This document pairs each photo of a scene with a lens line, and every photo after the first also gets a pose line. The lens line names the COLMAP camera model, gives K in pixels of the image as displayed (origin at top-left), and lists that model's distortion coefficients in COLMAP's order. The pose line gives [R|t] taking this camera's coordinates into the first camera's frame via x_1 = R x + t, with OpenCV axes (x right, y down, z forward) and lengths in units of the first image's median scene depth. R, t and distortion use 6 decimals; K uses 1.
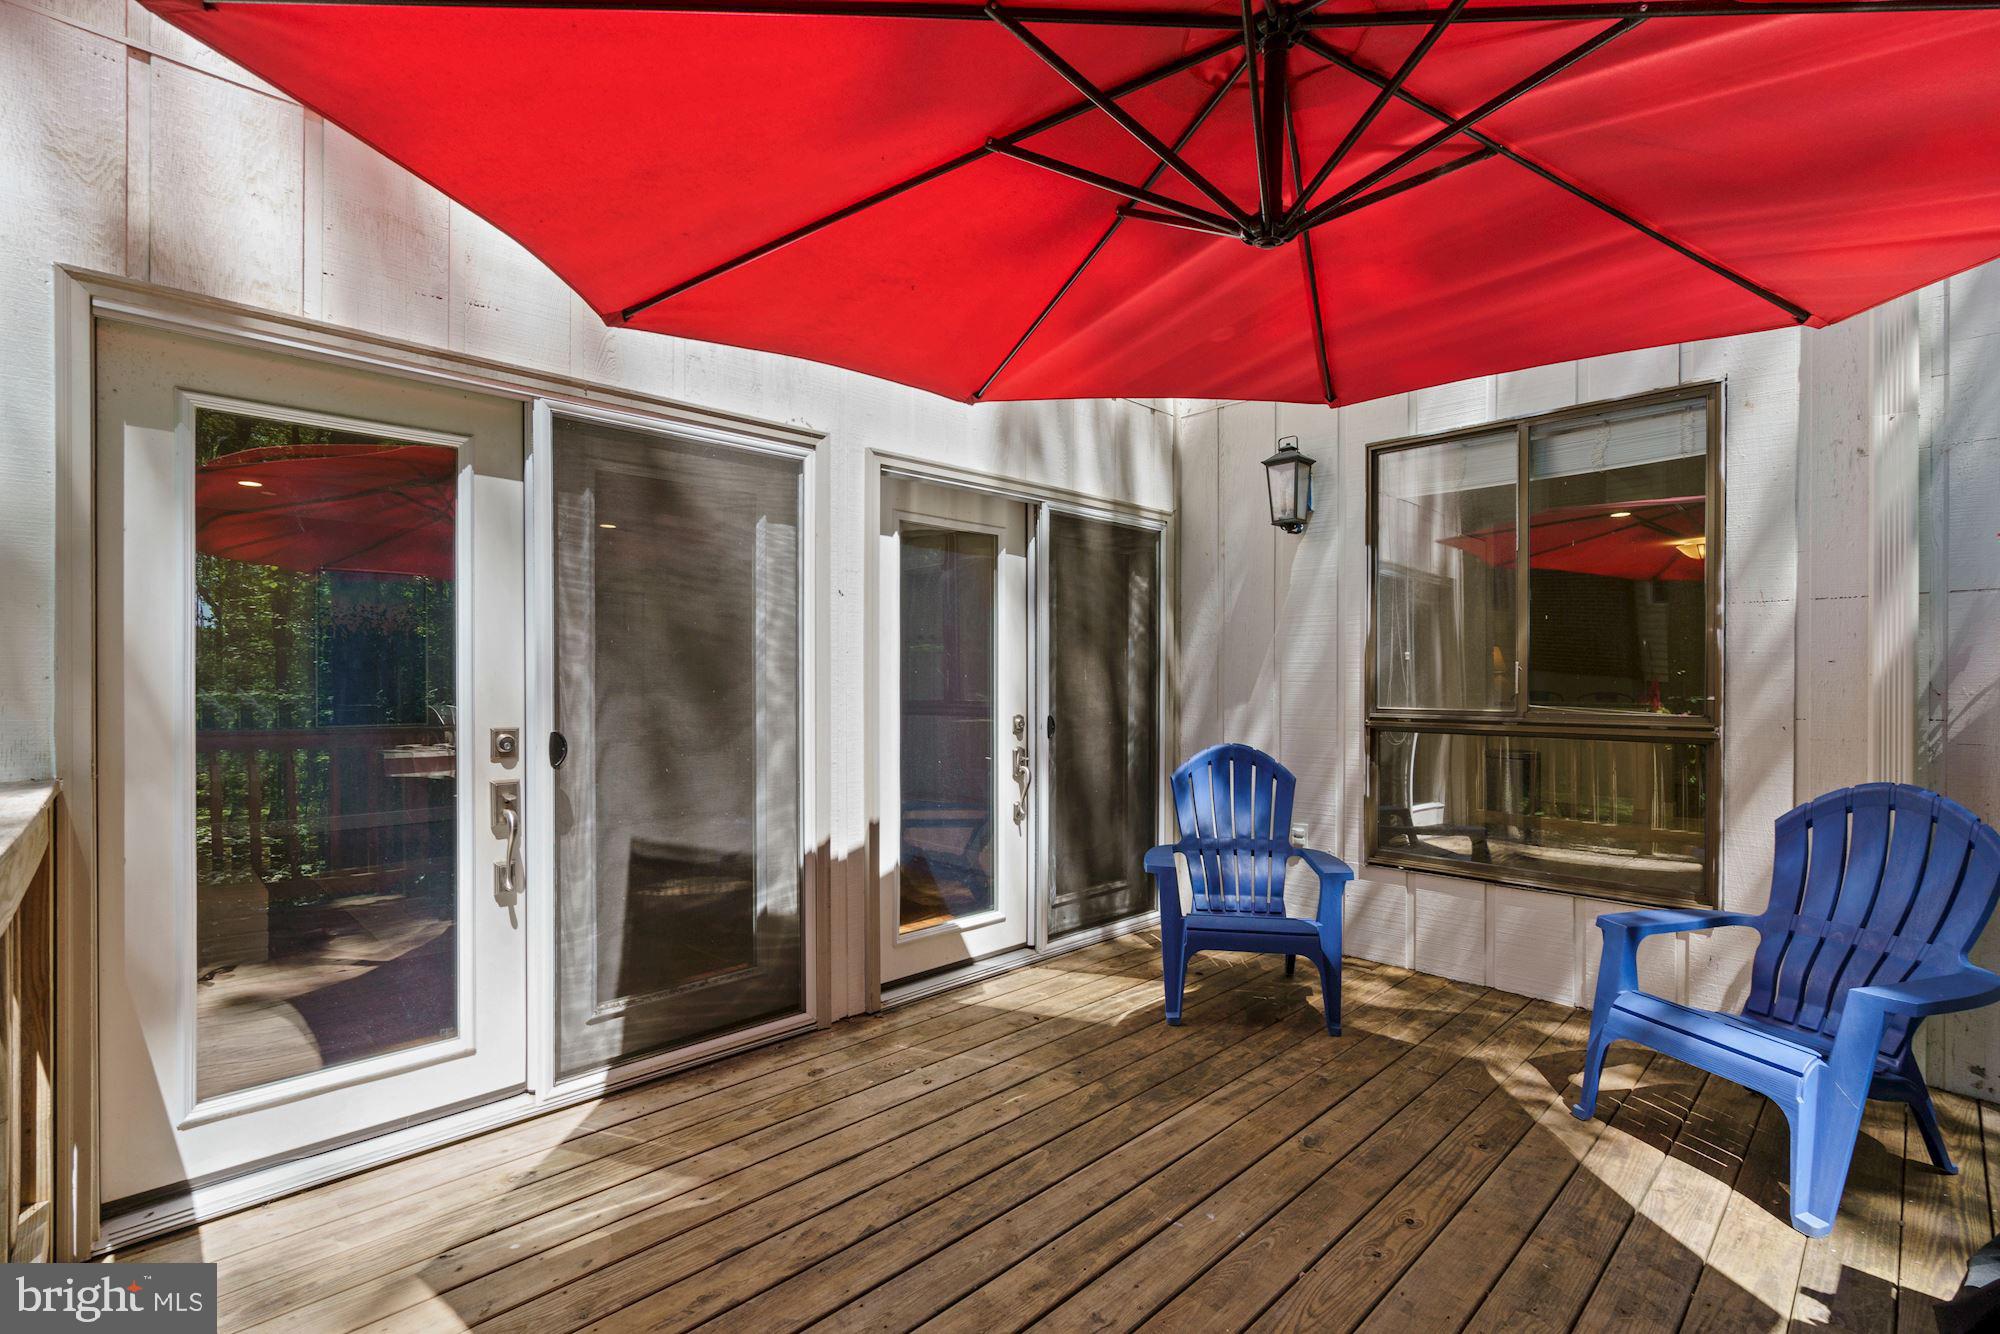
lens RADIAL K [[917.2, 0, 1000.0], [0, 917.2, 667.0], [0, 0, 1]] dist [0.000002, 0.000100]
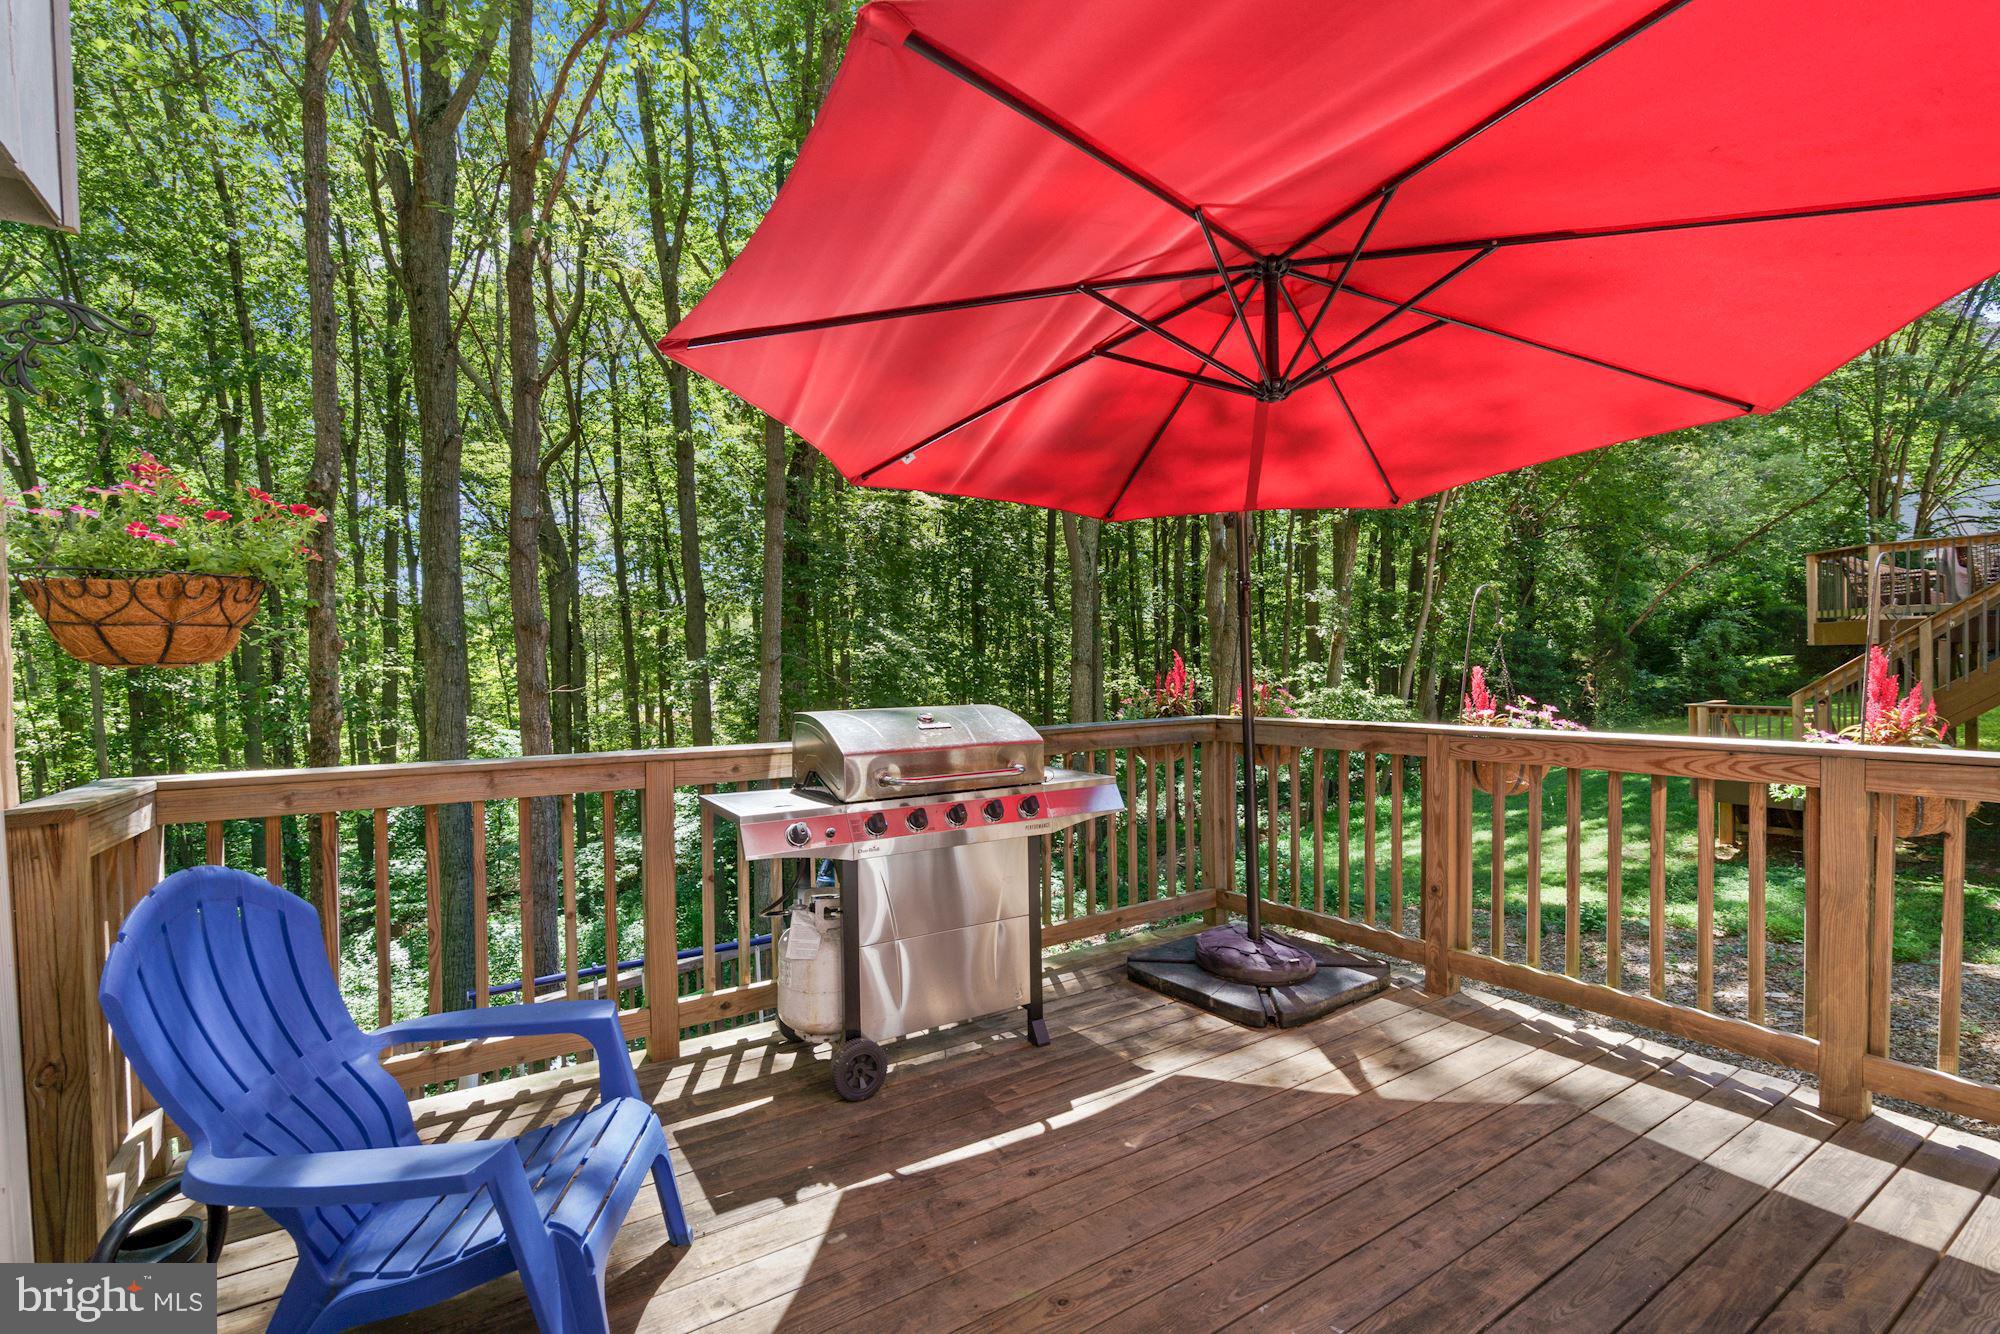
lens RADIAL K [[890.3, 0, 948.9], [0, 890.3, 673.4], [0, 0, 1]] dist [0.000944, 0.000167]
pose [[-0.973312, 0.009649, 0.229282, 0.249784], [0.011914, 0.999893, 0.008496, -0.018047], [-0.229176, 0.011001, -0.973323, 1.341810]]
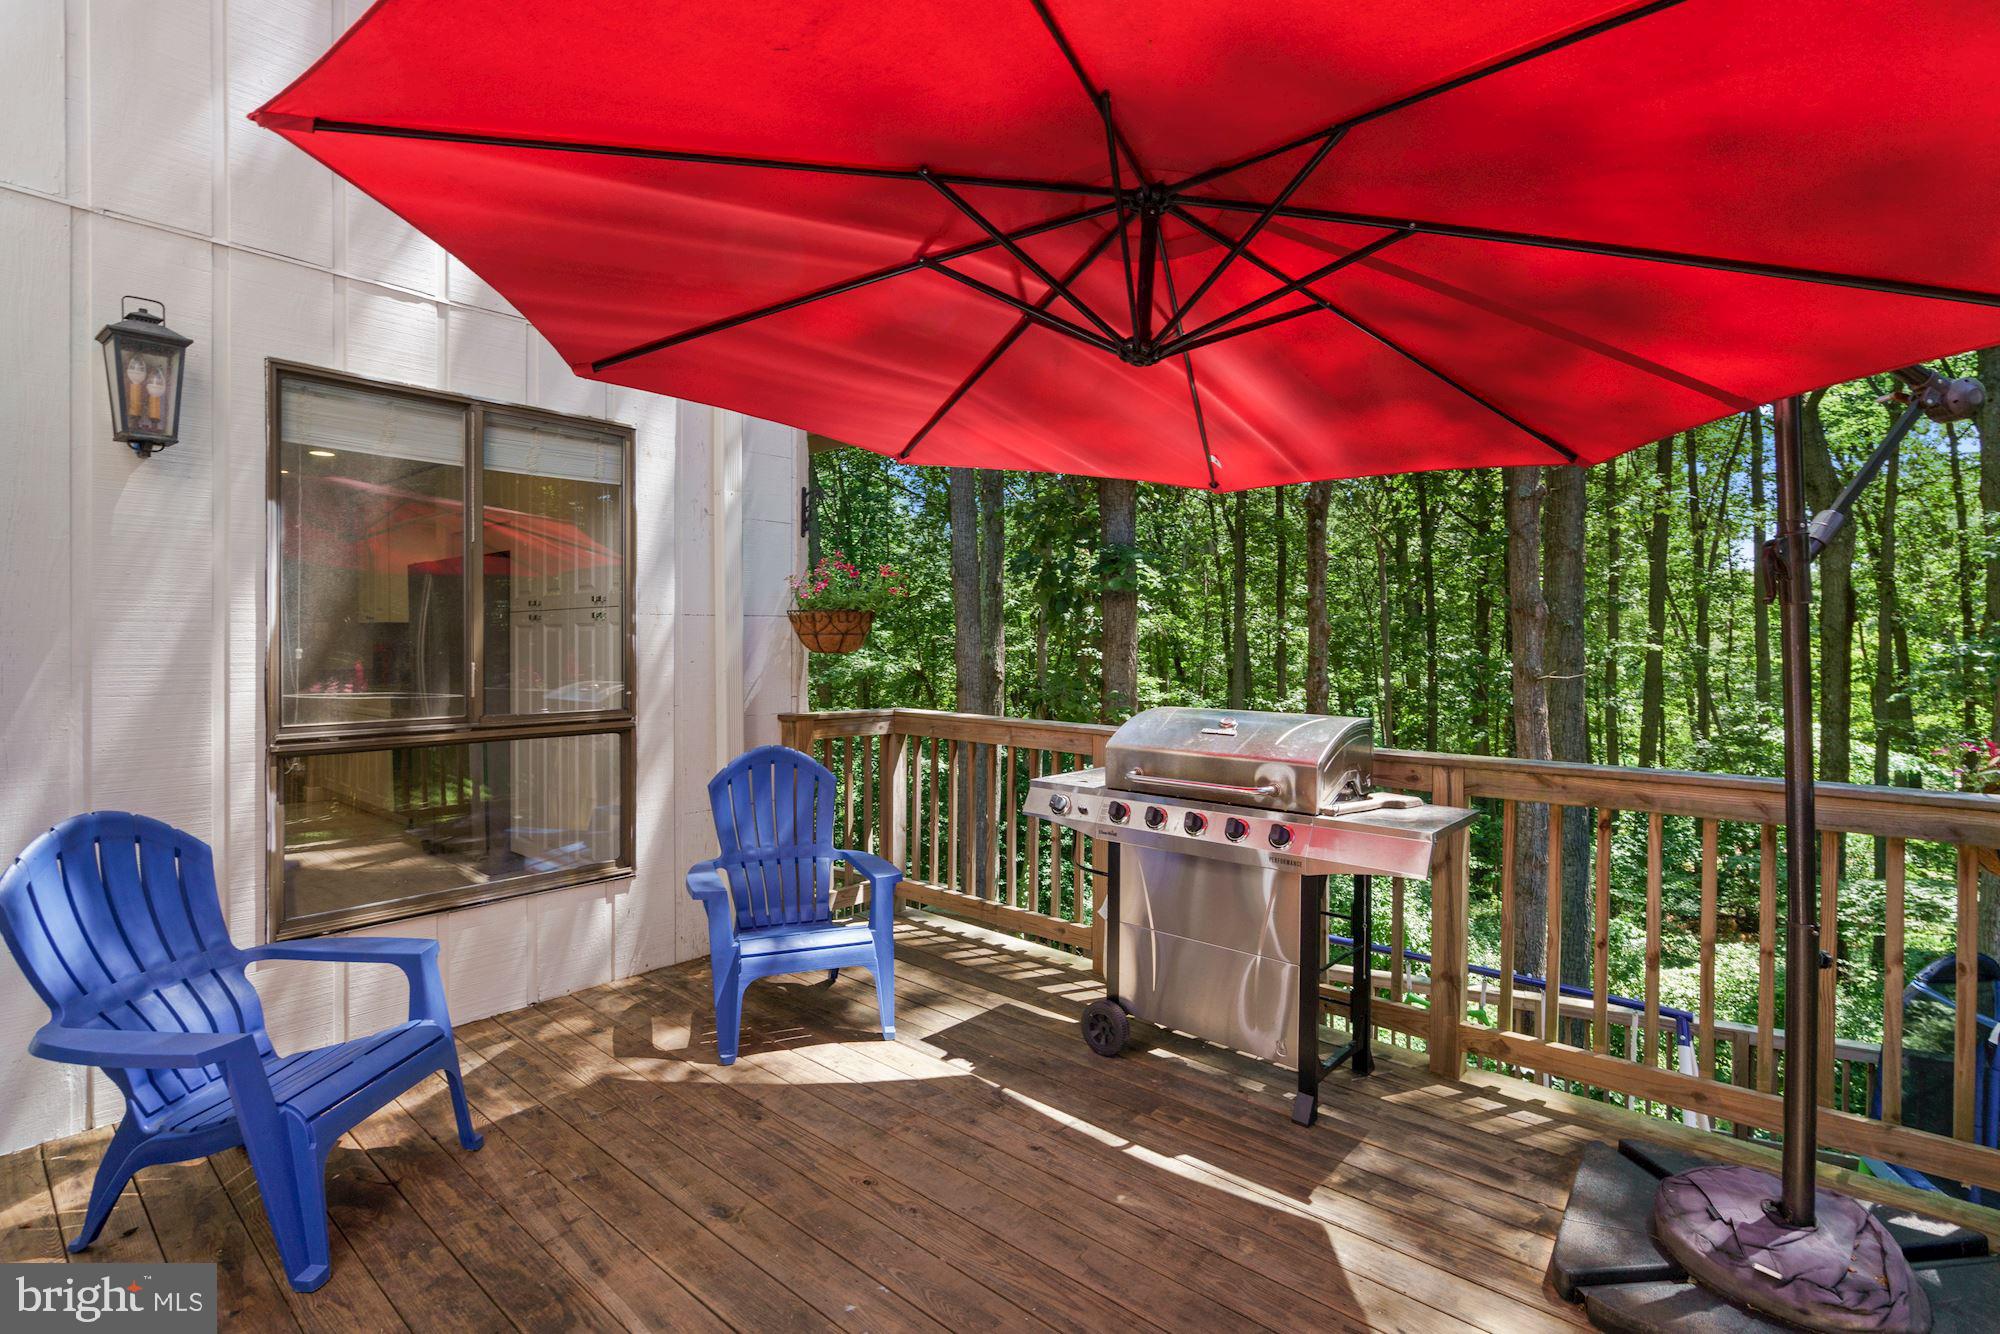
lens RADIAL K [[908.8, 0, 990.8], [0, 908.8, 652.9], [0, 0, 1]] dist [0.001245, -0.000141]
pose [[-0.069178, -0.005374, 0.997590, -0.468634], [-0.007316, 0.999961, 0.004880, -0.029618], [-0.997578, -0.006961, -0.069214, 0.667053]]
